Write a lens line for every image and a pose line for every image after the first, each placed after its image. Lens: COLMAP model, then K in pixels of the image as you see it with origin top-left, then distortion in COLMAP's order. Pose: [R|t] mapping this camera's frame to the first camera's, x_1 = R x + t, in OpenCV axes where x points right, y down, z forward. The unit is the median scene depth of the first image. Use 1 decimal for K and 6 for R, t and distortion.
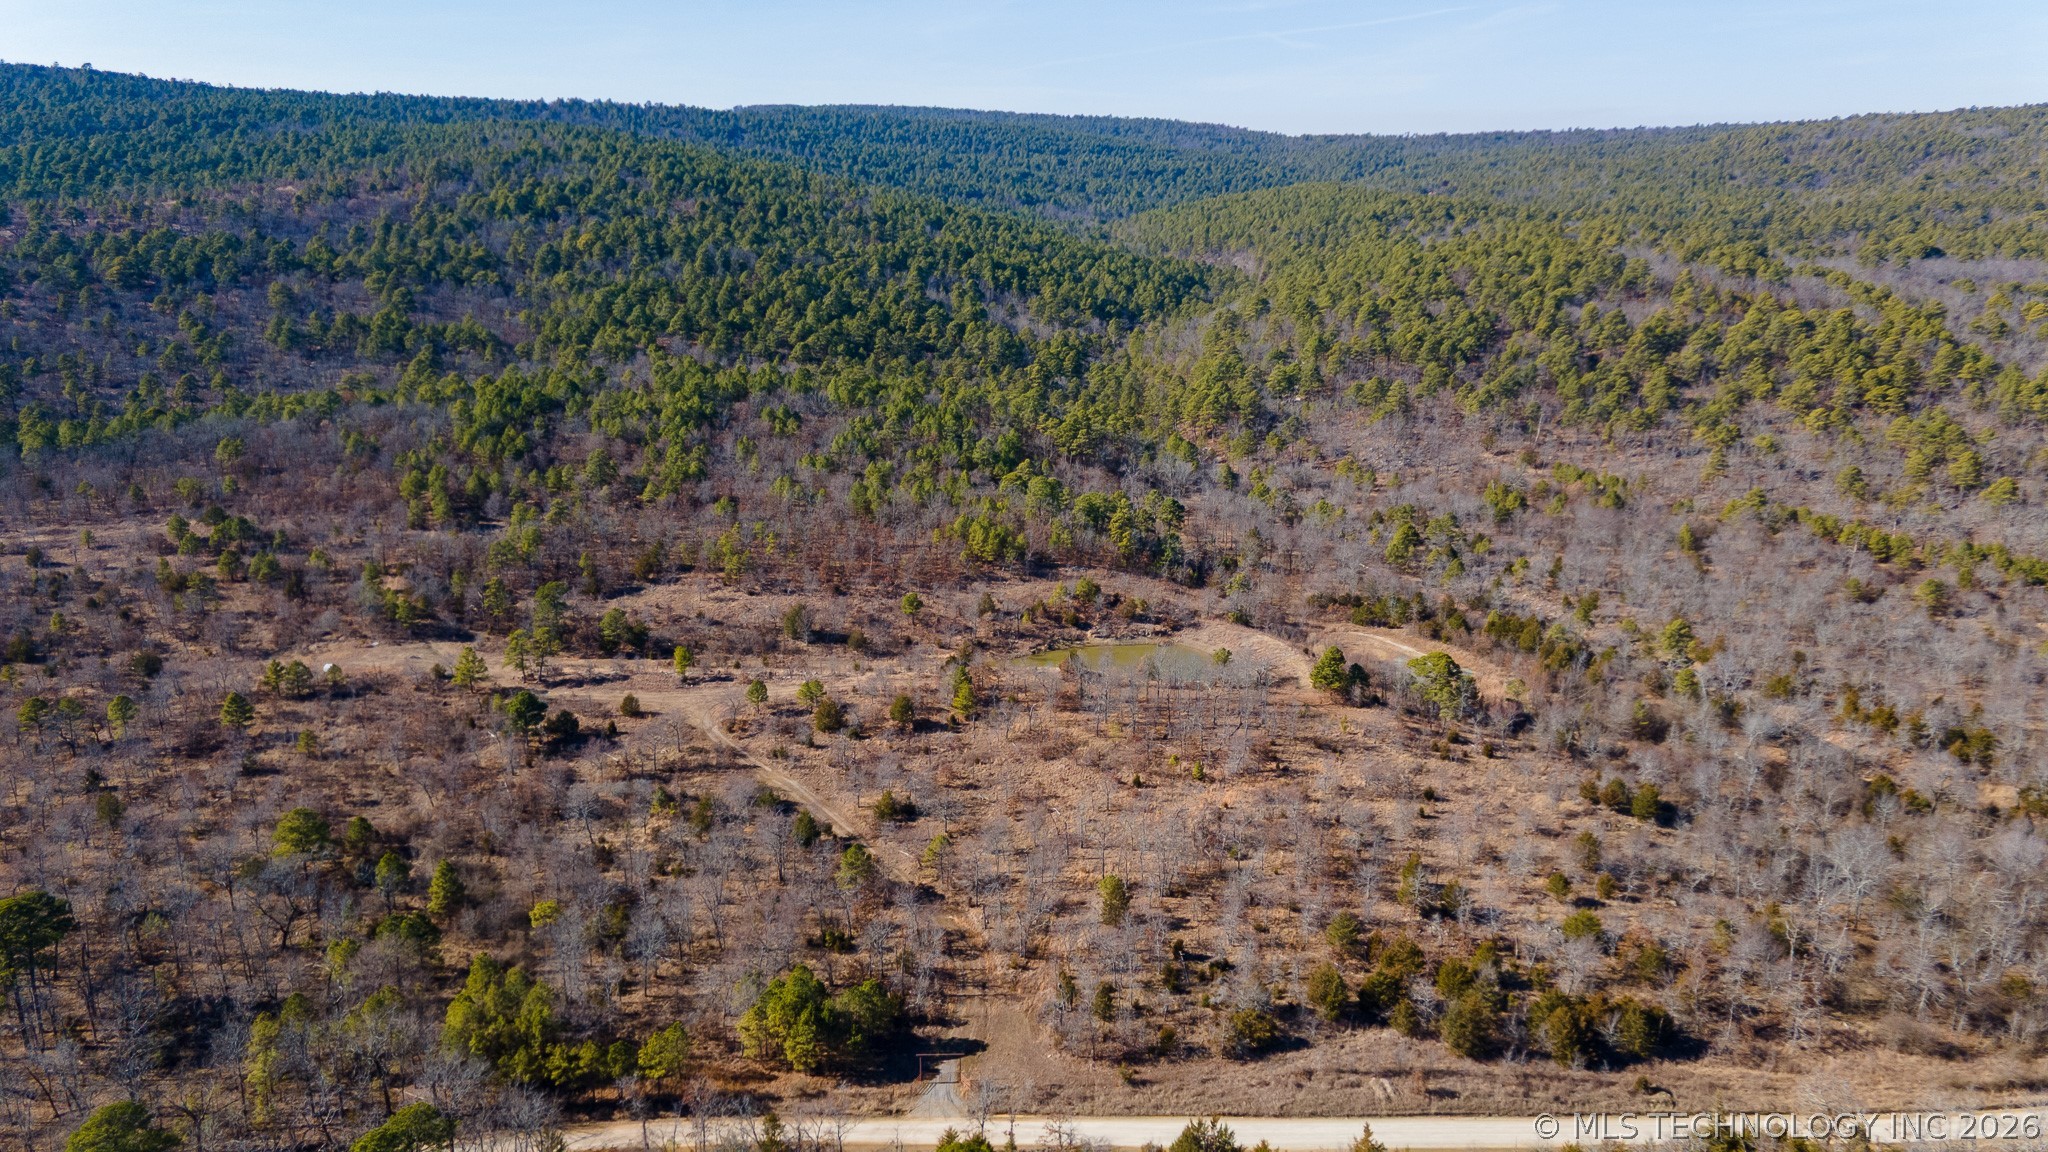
lens RADIAL K [[1445.4, 0, 1024.0], [0, 1445.4, 576.0], [0, 0, 1]] dist [0.036331, 0.034328]
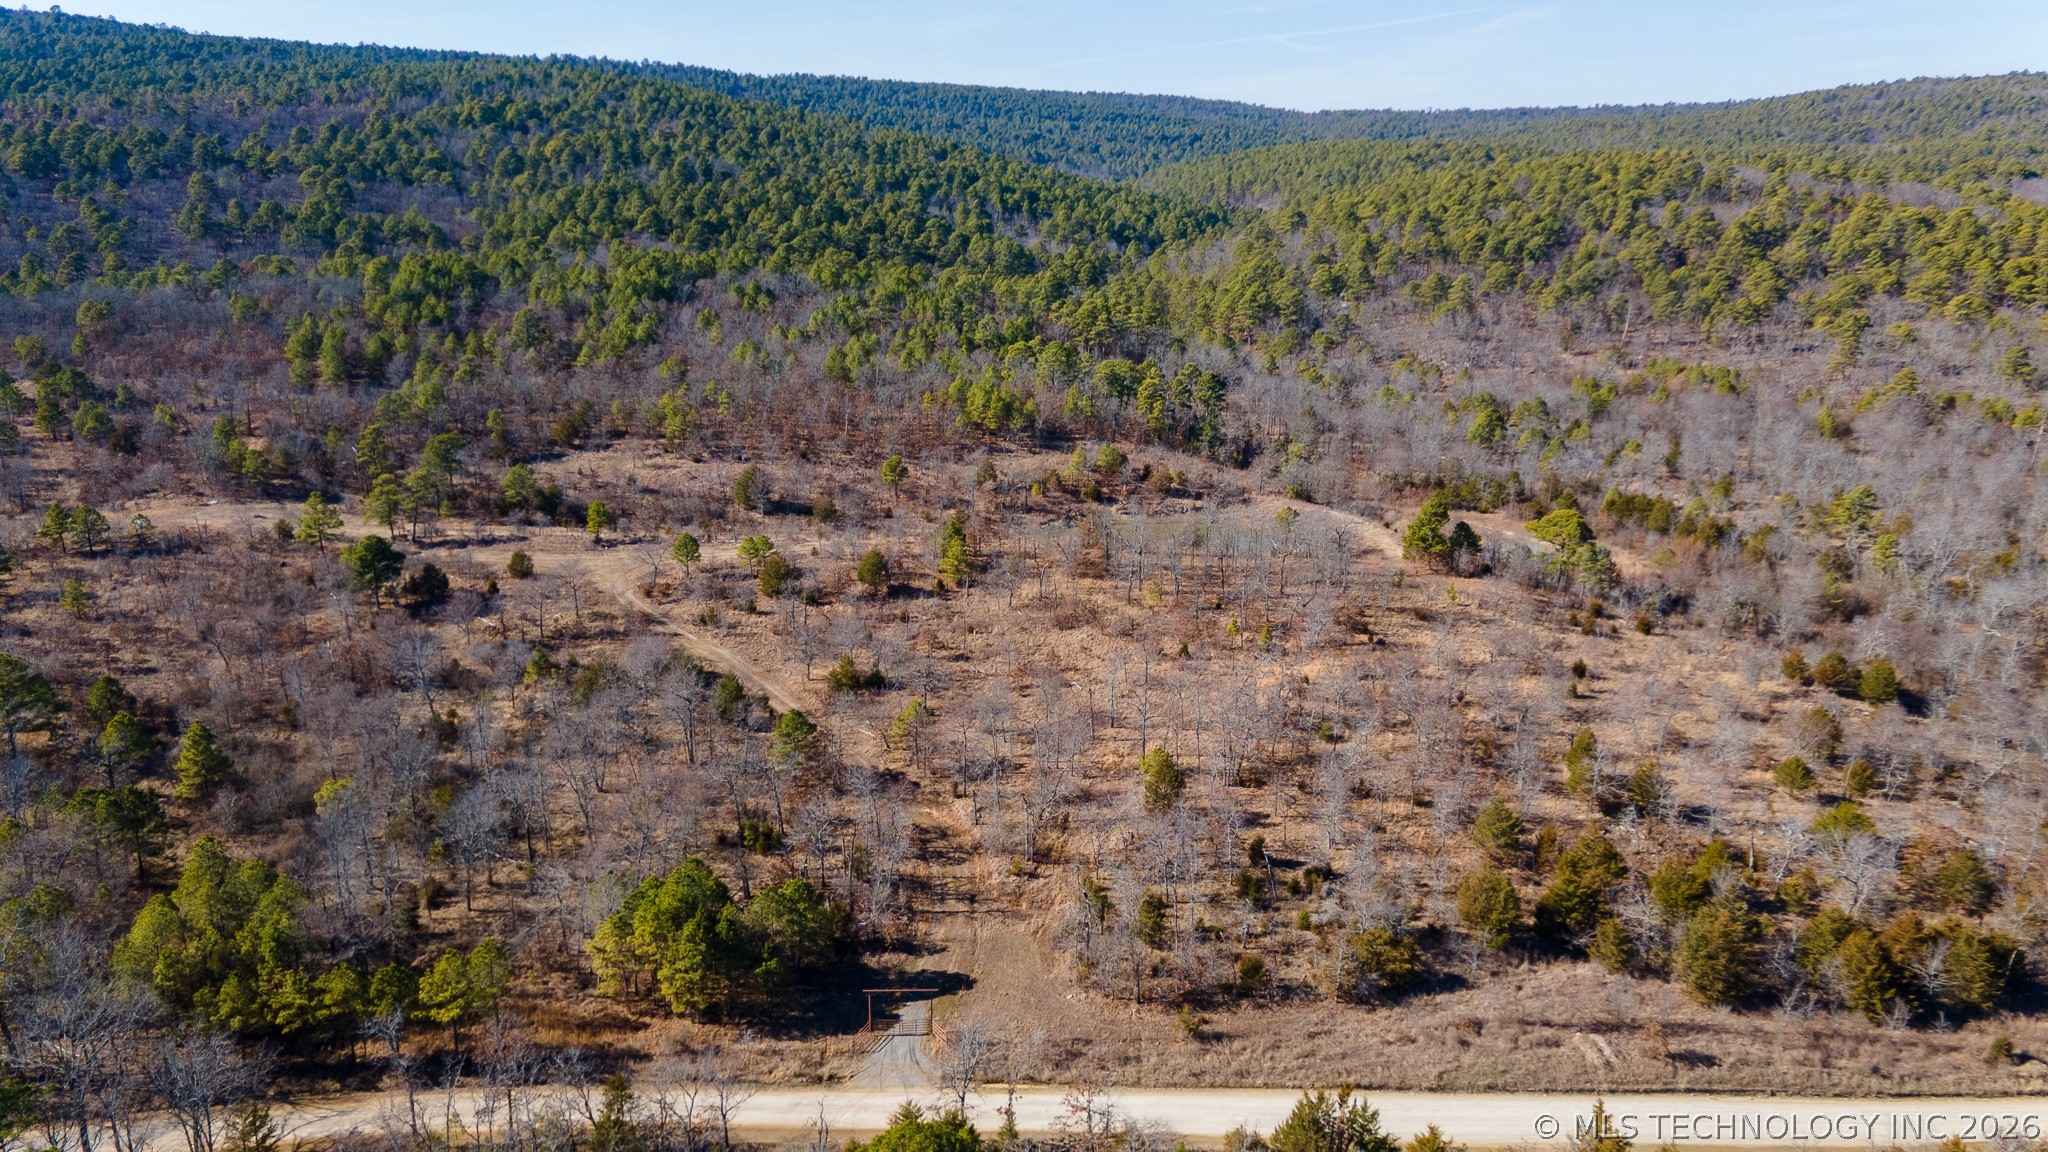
lens RADIAL K [[1445.4, 0, 1024.0], [0, 1445.4, 576.0], [0, 0, 1]] dist [0.036331, 0.034328]
pose [[0.999968, 0.005314, -0.005992, -0.000101], [-0.005319, 0.999985, -0.000882, 0.095945], [0.005988, 0.000914, 0.999982, 0.235230]]
